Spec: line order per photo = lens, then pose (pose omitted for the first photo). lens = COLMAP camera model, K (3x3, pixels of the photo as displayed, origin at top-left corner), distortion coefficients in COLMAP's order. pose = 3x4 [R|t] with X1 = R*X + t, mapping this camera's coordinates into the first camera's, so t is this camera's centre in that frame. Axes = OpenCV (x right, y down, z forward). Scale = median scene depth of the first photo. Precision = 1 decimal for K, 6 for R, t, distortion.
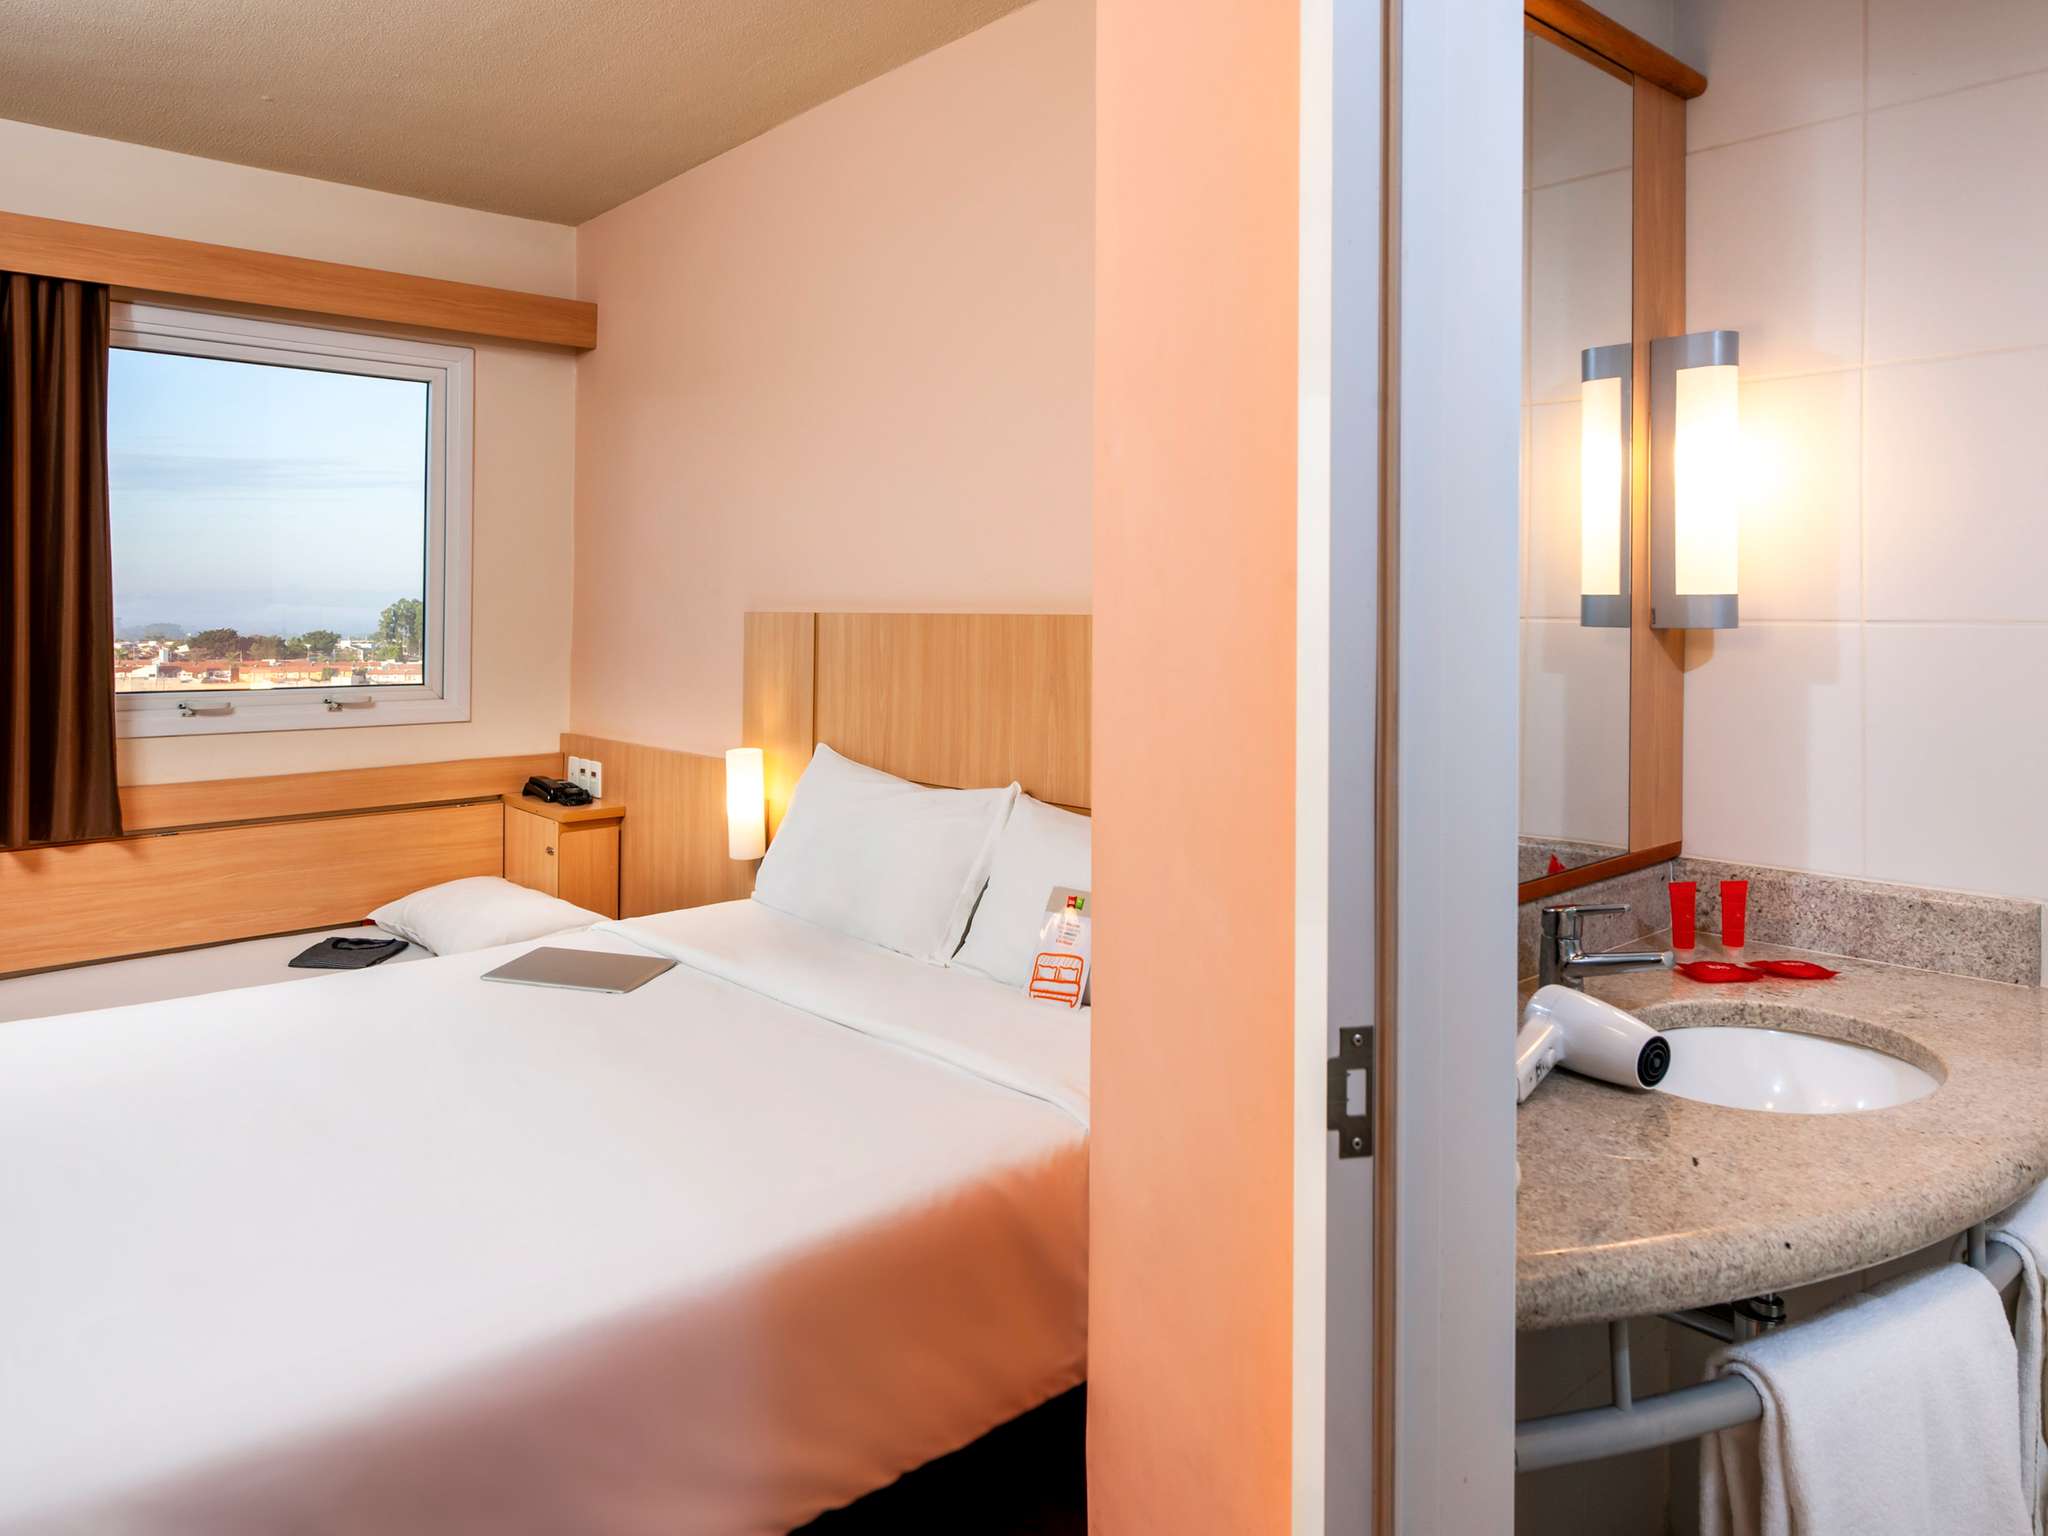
lens RADIAL K [[1327.0, 0, 964.7], [0, 1327.0, 608.1], [0, 0, 1]] dist [-0.022547, -0.000093]
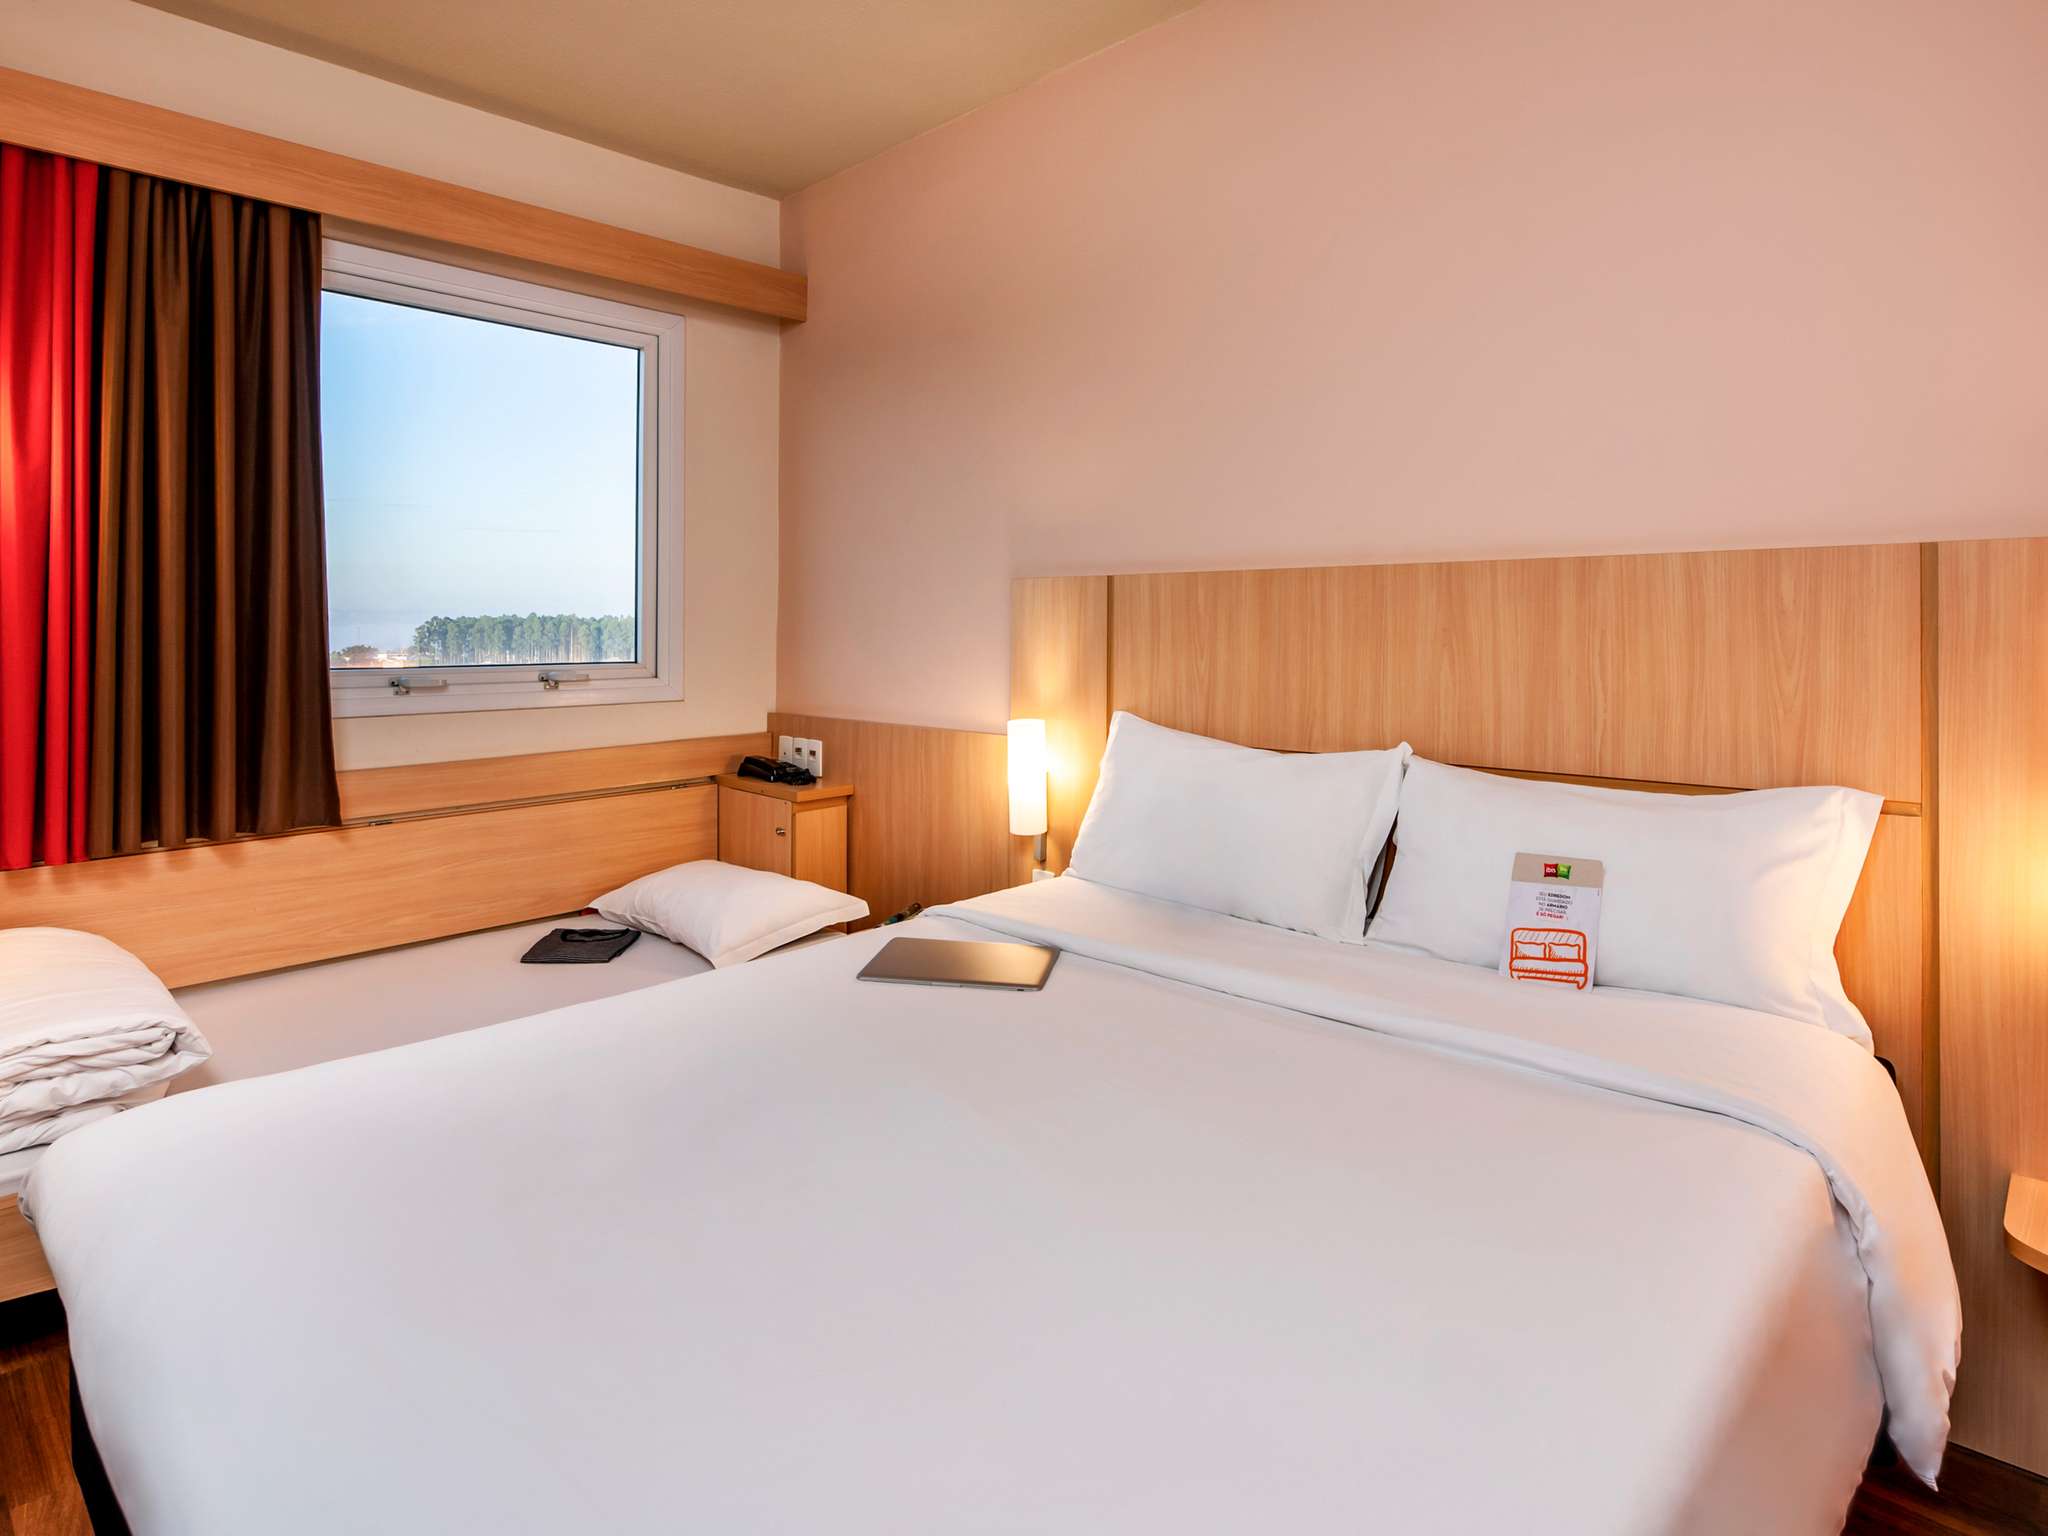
lens RADIAL K [[1132.4, 0, 1051.3], [0, 1132.4, 625.0], [0, 0, 1]] dist [-0.015979, -0.002125]
pose [[0.995864, -0.005260, 0.090706, -0.217565], [0.004996, 0.999983, 0.003133, 0.034851], [-0.090721, -0.002667, 0.995873, 0.182089]]
